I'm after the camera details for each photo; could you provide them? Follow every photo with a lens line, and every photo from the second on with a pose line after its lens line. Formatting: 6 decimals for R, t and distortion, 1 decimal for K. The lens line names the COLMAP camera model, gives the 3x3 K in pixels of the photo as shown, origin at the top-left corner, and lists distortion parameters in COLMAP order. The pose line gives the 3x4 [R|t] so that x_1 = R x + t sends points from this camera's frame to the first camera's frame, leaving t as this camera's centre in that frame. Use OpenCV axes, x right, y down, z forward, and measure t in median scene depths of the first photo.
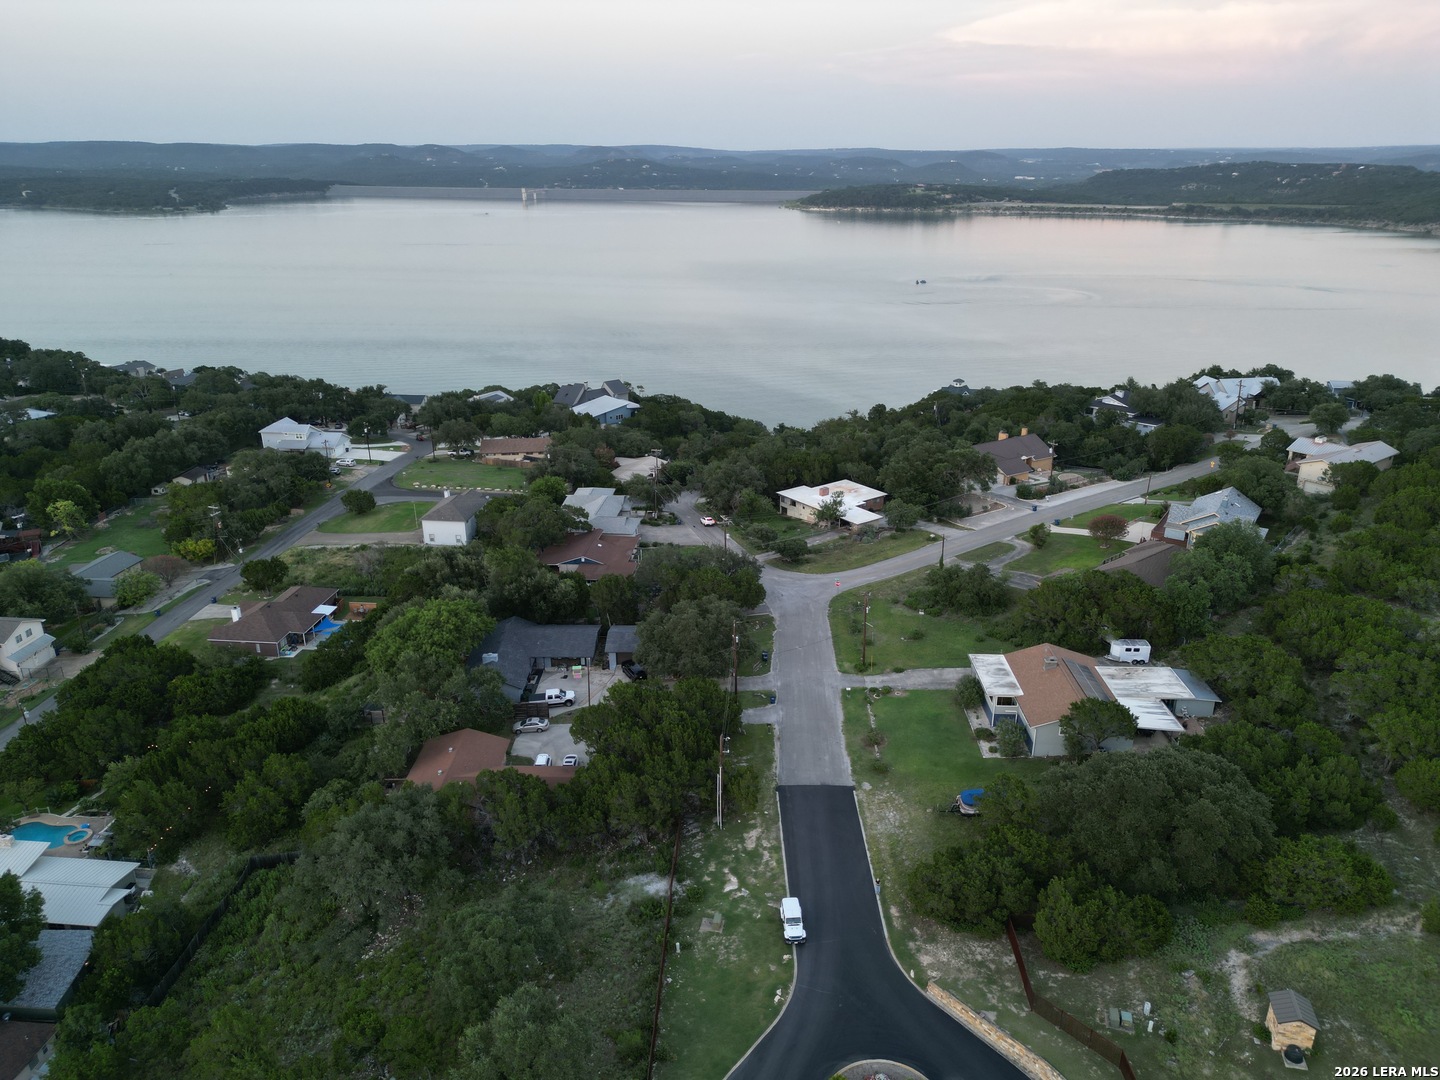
lens RADIAL K [[1005.9, 0, 714.7], [0, 1005.9, 542.2], [0, 0, 1]] dist [0.071432, -0.067617]
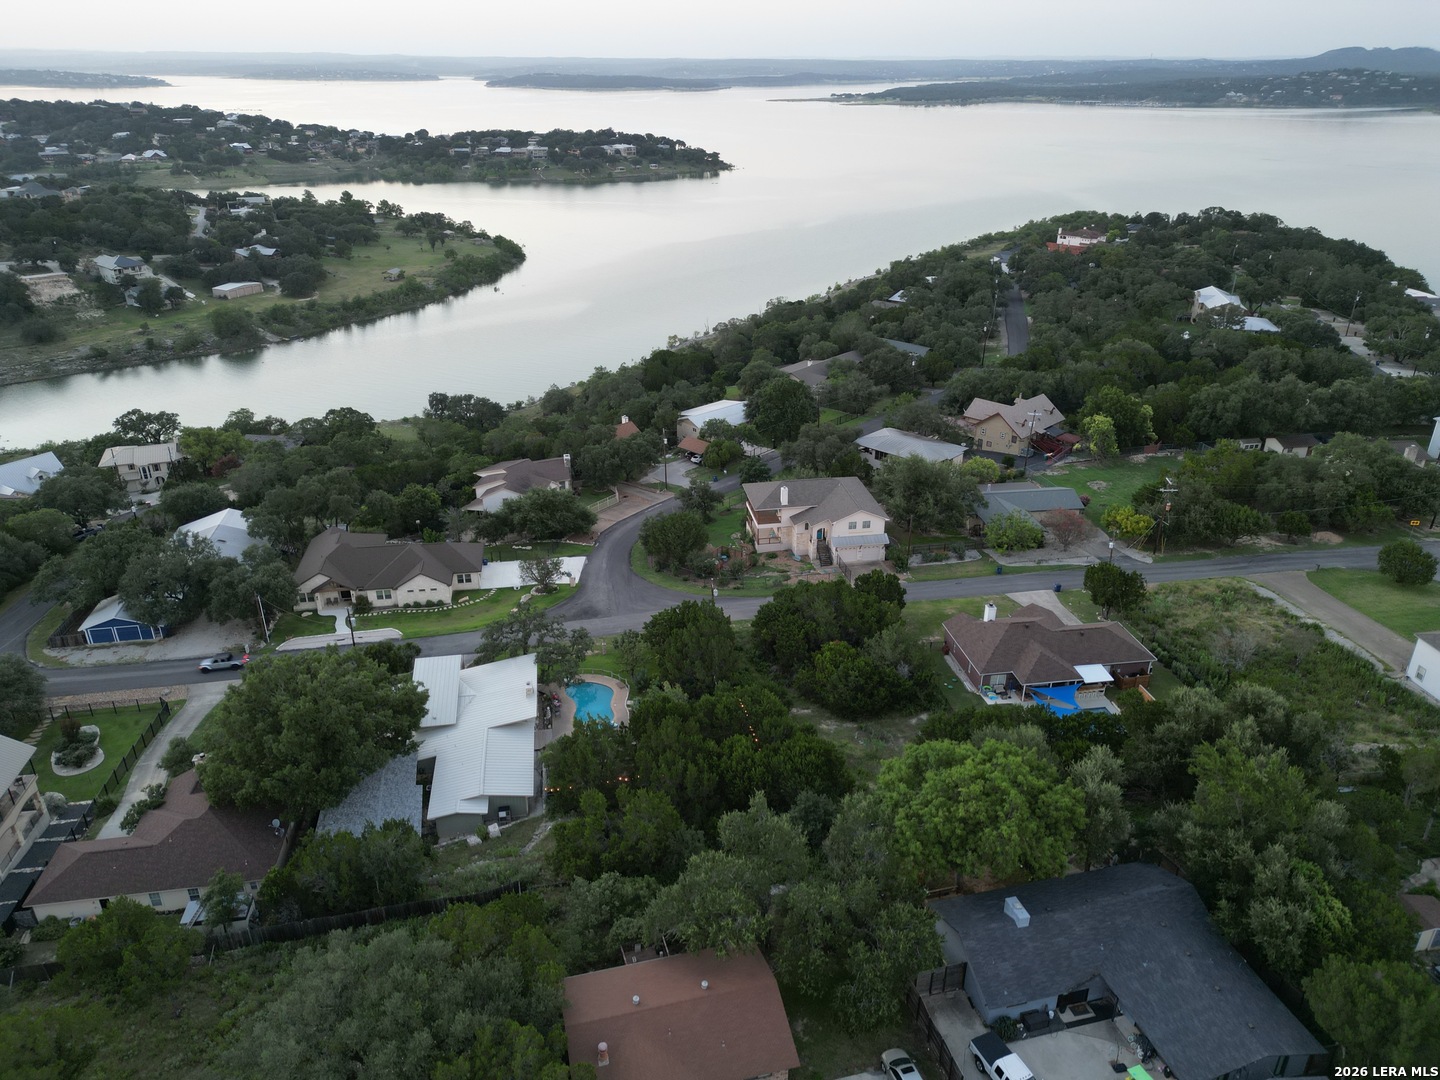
lens RADIAL K [[1005.9, 0, 714.7], [0, 1005.9, 542.2], [0, 0, 1]] dist [0.071432, -0.067617]
pose [[0.270002, 0.416656, -0.868042, 0.073976], [-0.350423, 0.882222, 0.314464, -0.111867], [0.896829, 0.219276, 0.384207, 0.438440]]
